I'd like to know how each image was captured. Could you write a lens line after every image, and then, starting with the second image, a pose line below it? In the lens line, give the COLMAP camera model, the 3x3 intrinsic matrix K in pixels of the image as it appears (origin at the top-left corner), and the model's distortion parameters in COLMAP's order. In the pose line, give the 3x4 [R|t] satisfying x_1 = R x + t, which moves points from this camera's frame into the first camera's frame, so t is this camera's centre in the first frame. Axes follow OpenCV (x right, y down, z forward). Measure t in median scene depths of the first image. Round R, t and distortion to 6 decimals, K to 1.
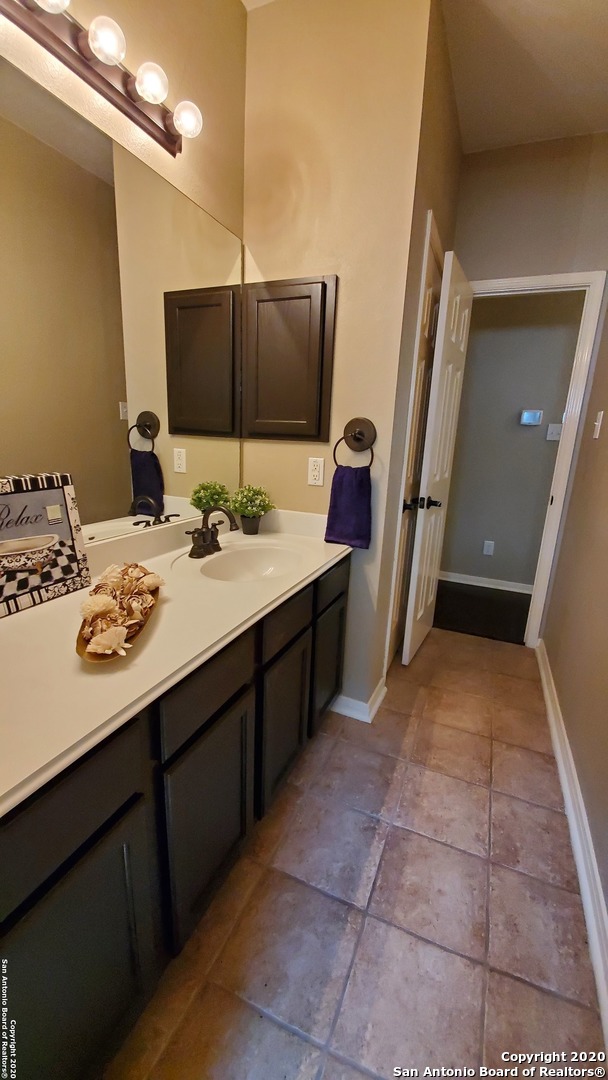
lens RADIAL K [[428.2, 0, 307.4], [0, 428.2, 541.4], [0, 0, 1]] dist [0.018466, -0.018057]
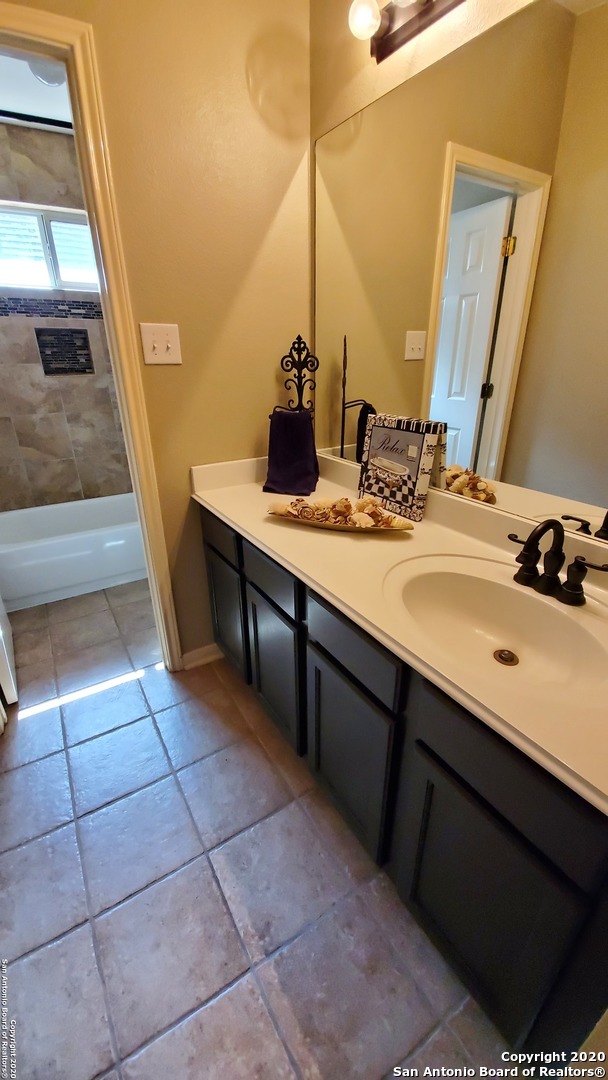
lens RADIAL K [[428.2, 0, 307.4], [0, 428.2, 541.4], [0, 0, 1]] dist [0.018466, -0.018057]
pose [[-0.564357, 0.289505, -0.773102, 0.611846], [-0.224812, 0.847201, 0.481364, -0.365670], [0.794330, 0.445464, -0.413040, 1.334093]]
